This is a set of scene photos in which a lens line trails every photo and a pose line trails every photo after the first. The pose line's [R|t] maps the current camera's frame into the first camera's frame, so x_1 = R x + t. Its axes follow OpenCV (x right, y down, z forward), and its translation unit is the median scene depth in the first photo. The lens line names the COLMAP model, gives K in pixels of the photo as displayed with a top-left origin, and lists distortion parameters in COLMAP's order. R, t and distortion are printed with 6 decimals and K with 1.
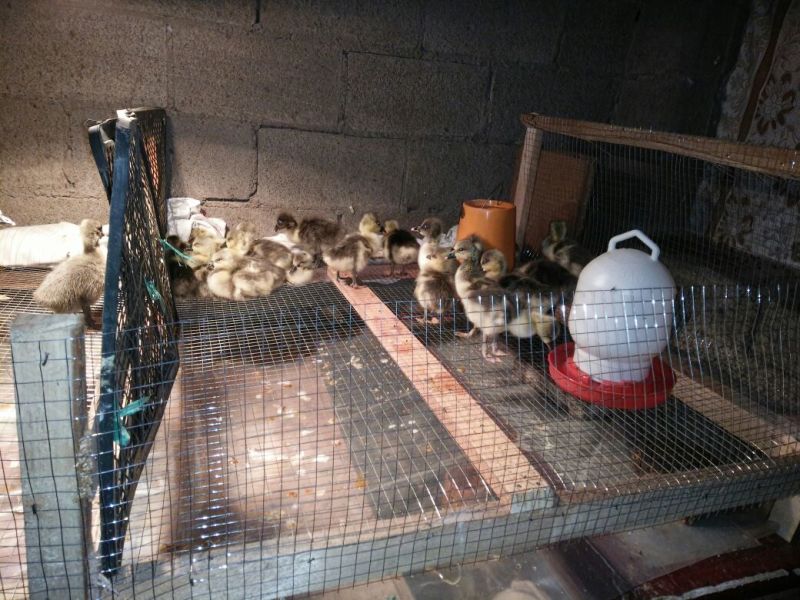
lens RADIAL K [[595.0, 0, 394.5], [0, 595.0, 302.7], [0, 0, 1]] dist [0.032766, -0.031659]
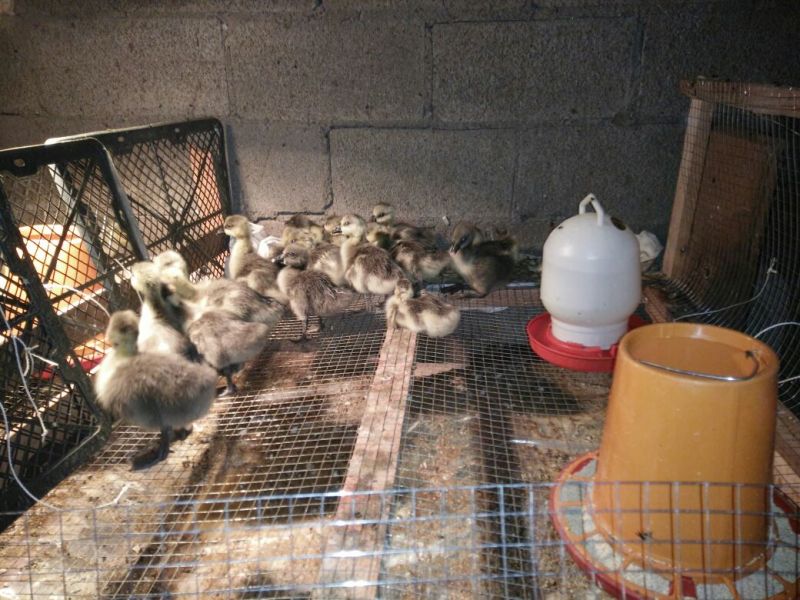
lens RADIAL K [[595.0, 0, 397.4], [0, 595.0, 299.7], [0, 0, 1]] dist [0.032766, -0.031659]
pose [[0.918657, 0.042281, -0.392787, 0.207589], [-0.032430, 0.998972, 0.031685, -0.078334], [0.393723, -0.016370, 0.919084, 0.245959]]
